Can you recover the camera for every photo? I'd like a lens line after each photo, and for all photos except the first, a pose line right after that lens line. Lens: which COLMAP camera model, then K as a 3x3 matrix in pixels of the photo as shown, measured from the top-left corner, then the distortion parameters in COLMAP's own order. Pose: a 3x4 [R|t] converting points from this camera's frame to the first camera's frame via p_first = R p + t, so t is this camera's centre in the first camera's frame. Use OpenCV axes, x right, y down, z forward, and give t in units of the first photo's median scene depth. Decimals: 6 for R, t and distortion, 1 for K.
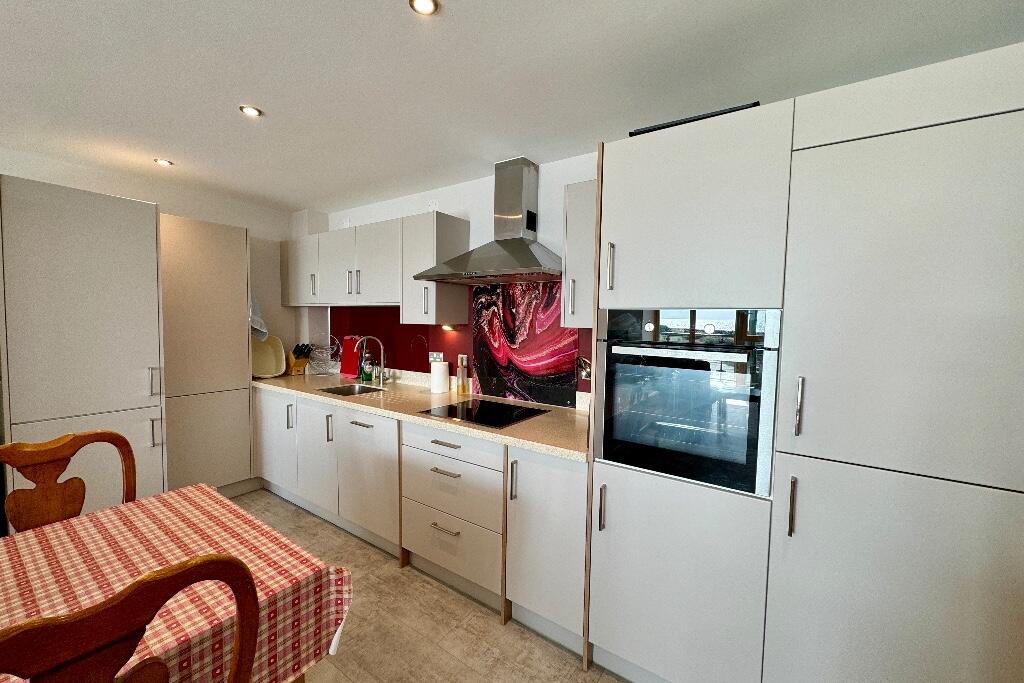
lens RADIAL K [[406.0, 0, 513.3], [0, 406.0, 343.0], [0, 0, 1]] dist [-0.002432, 0.000684]
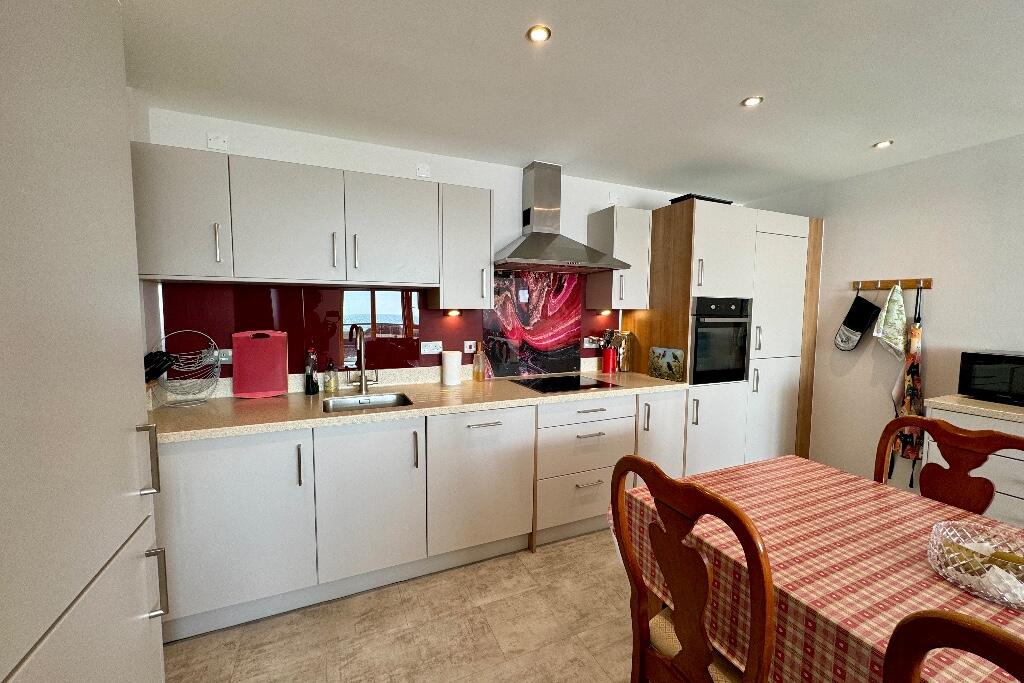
lens RADIAL K [[406.0, 0, 517.7], [0, 406.0, 340.6], [0, 0, 1]] dist [-0.002432, 0.000684]
pose [[0.517125, -0.076546, 0.852480, -0.994872], [0.056346, 0.996877, 0.055331, -0.020668], [-0.854053, 0.019421, 0.519823, 0.455419]]
